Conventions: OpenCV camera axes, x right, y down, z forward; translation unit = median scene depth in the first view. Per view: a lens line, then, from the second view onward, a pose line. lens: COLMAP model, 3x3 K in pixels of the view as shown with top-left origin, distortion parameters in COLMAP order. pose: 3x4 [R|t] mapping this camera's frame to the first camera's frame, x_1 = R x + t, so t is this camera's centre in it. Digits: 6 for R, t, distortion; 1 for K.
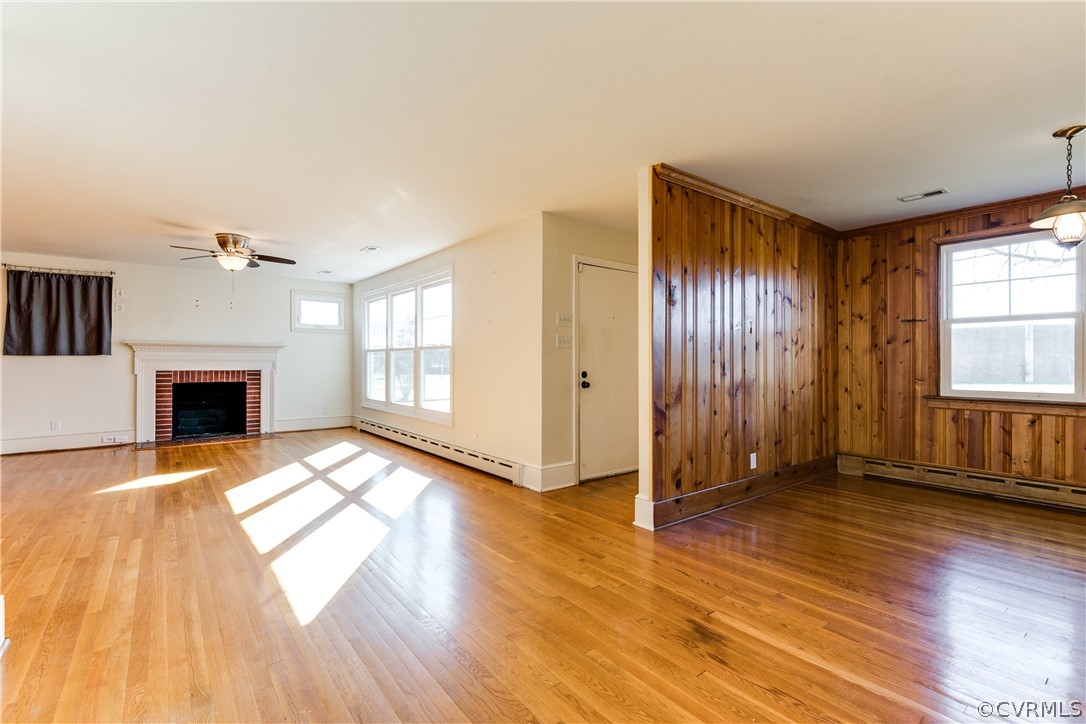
lens RADIAL K [[491.3, 0, 544.3], [0, 491.3, 364.8], [0, 0, 1]] dist [0.007542, 0.000468]
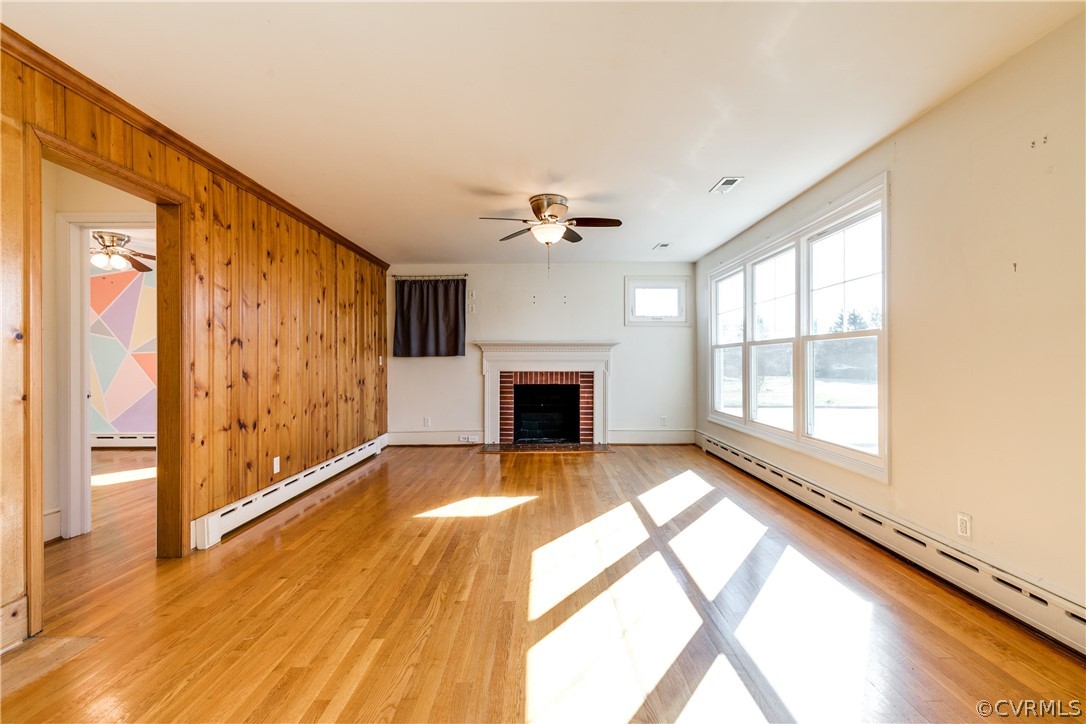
lens RADIAL K [[491.3, 0, 546.4], [0, 491.3, 361.5], [0, 0, 1]] dist [0.007542, 0.000468]
pose [[0.790954, -0.004889, -0.611856, -0.129049], [0.000078, 0.999969, -0.007889, 0.000343], [0.611875, 0.006192, 0.790930, 0.306535]]
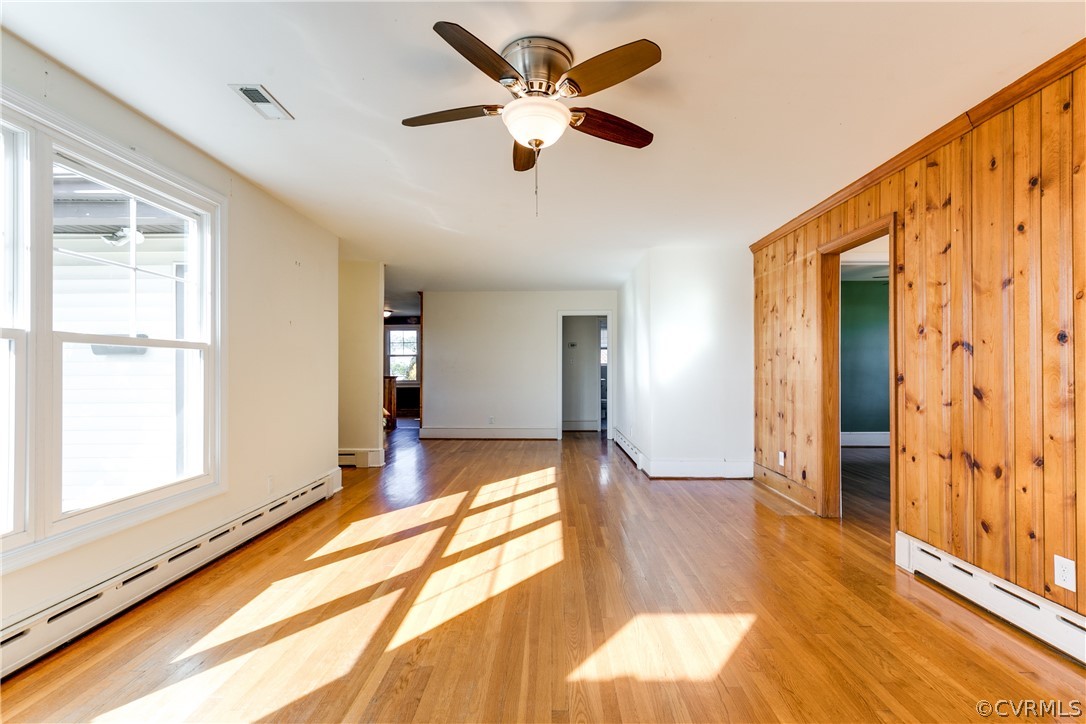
lens RADIAL K [[491.3, 0, 547.1], [0, 491.3, 361.8], [0, 0, 1]] dist [0.007542, 0.000468]
pose [[-0.784539, 0.010098, 0.619997, -0.696912], [0.005999, 0.999944, -0.008695, -0.011155], [-0.620050, -0.003102, -0.784556, 1.031109]]
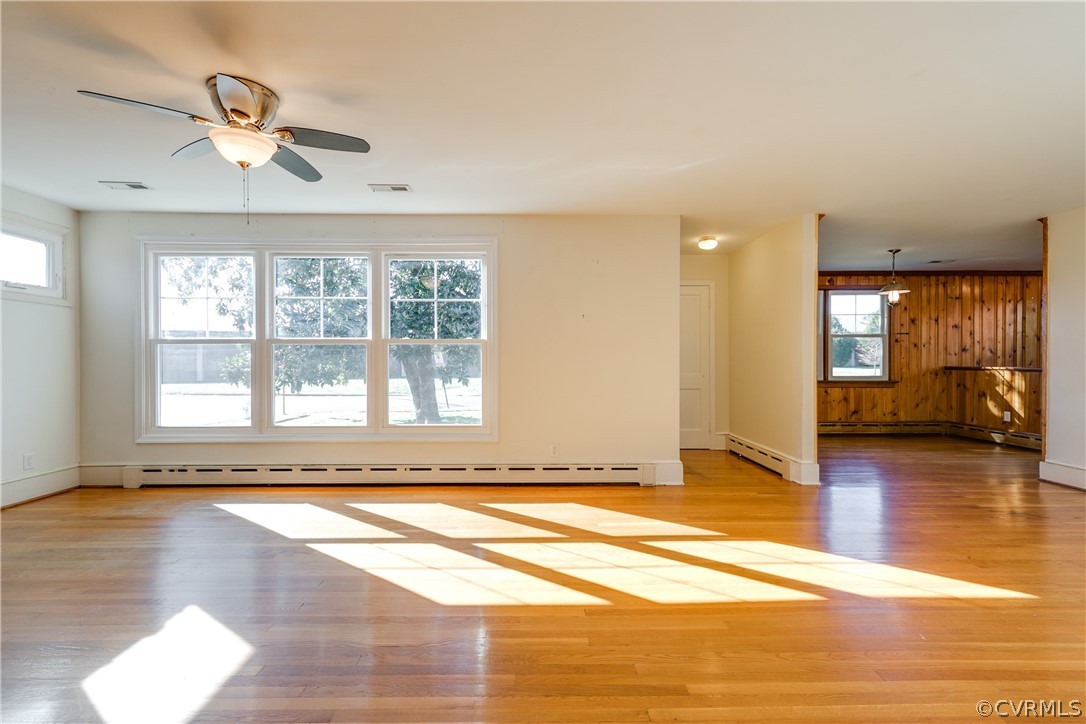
lens RADIAL K [[491.3, 0, 542.8], [0, 491.3, 360.0], [0, 0, 1]] dist [0.007542, 0.000468]
pose [[0.607753, -0.000527, 0.794126, -0.656873], [0.007705, 0.999957, -0.005234, -0.001061], [-0.794089, 0.009300, 0.607730, 0.388545]]
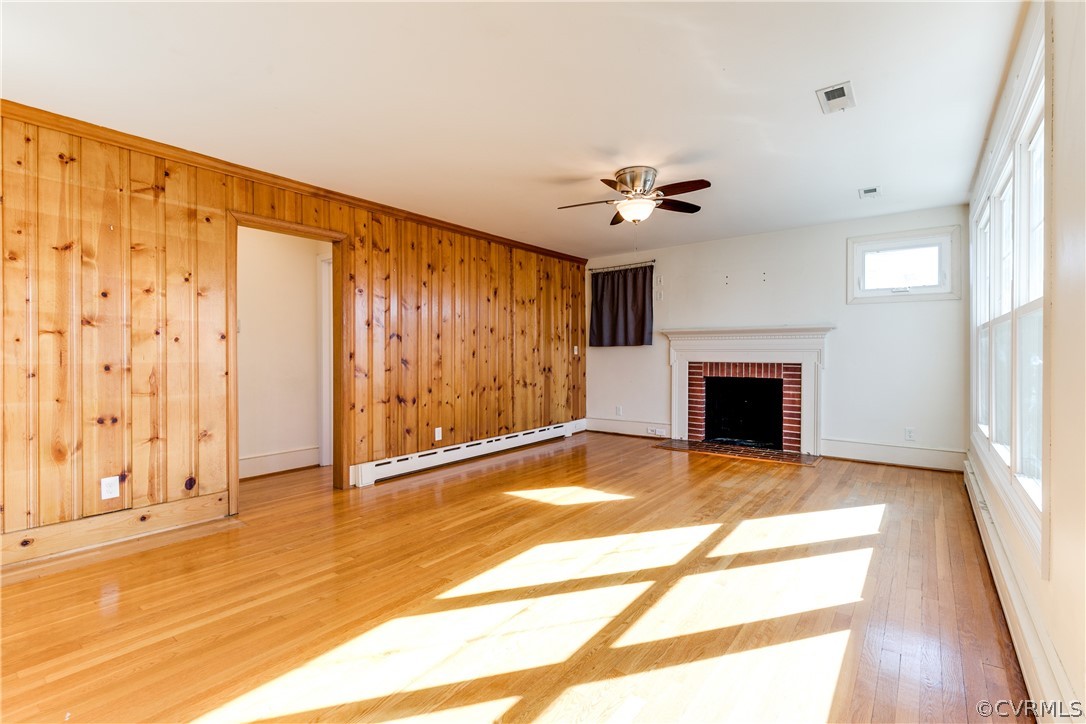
lens RADIAL K [[491.3, 0, 544.6], [0, 491.3, 357.9], [0, 0, 1]] dist [0.007542, 0.000468]
pose [[0.250628, 0.009232, -0.968040, 0.012600], [-0.003949, 0.999956, 0.008514, -0.001655], [0.968075, 0.001689, 0.250653, 0.550020]]
